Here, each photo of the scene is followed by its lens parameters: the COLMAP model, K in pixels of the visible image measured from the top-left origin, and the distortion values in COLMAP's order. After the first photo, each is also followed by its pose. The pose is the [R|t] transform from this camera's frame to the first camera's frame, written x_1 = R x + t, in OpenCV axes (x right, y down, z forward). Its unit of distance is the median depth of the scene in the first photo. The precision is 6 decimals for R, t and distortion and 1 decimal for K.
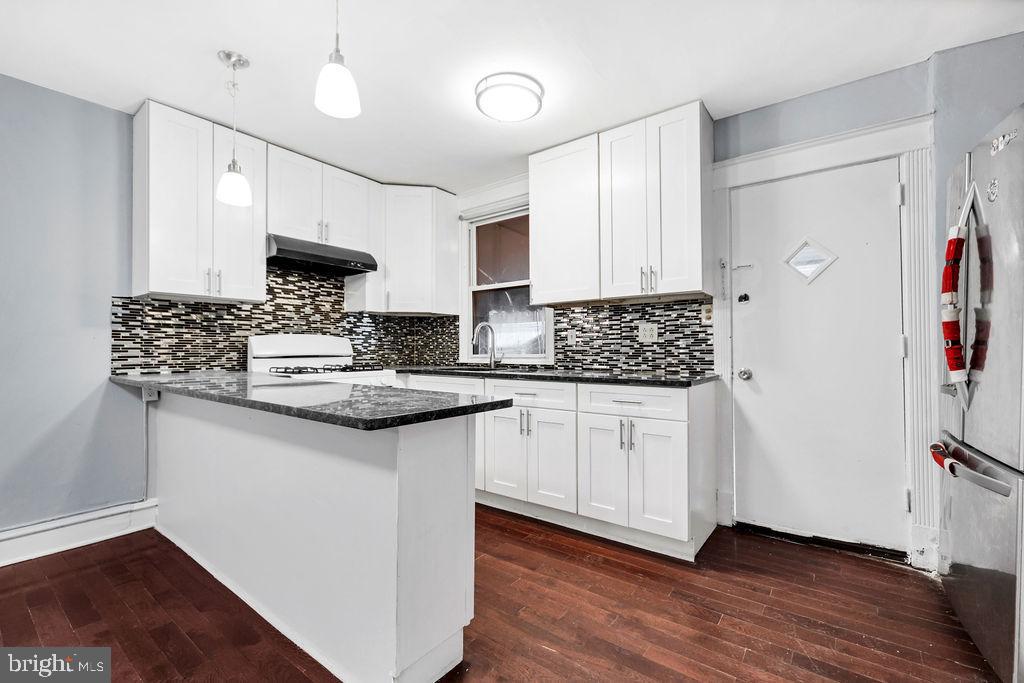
lens RADIAL K [[431.1, 0, 507.3], [0, 431.1, 346.4], [0, 0, 1]] dist [0.000173, 0.000139]
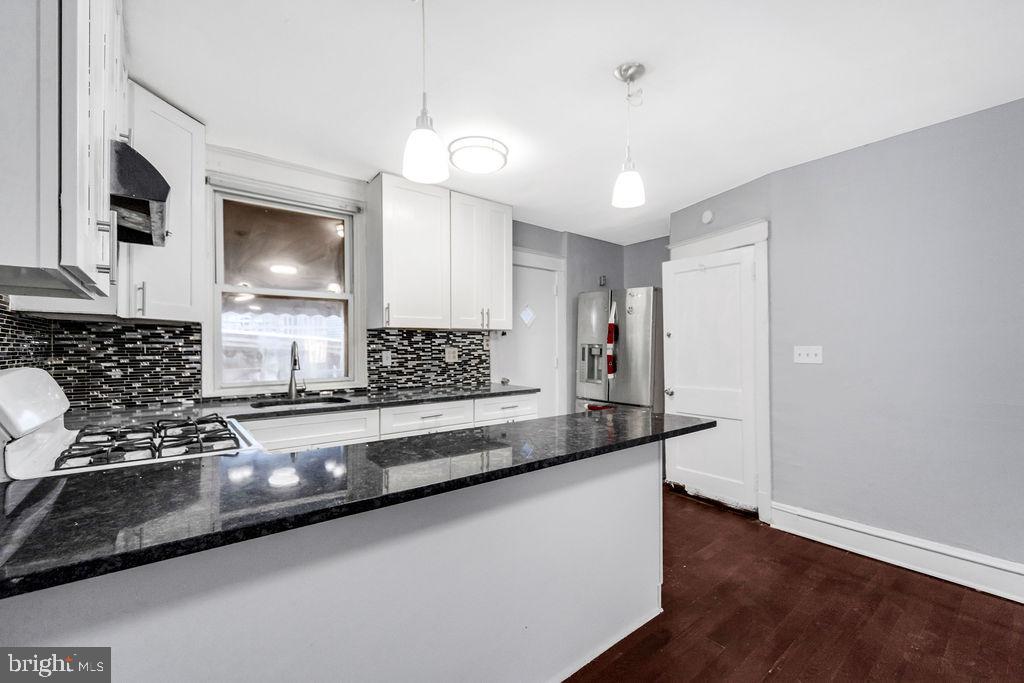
lens RADIAL K [[431.1, 0, 507.2], [0, 431.1, 339.9], [0, 0, 1]] dist [0.000173, 0.000139]
pose [[0.233209, 0.011834, 0.972355, -0.808304], [-0.007088, 0.999920, -0.010470, -0.058593], [-0.972401, -0.004451, 0.233274, 0.495356]]
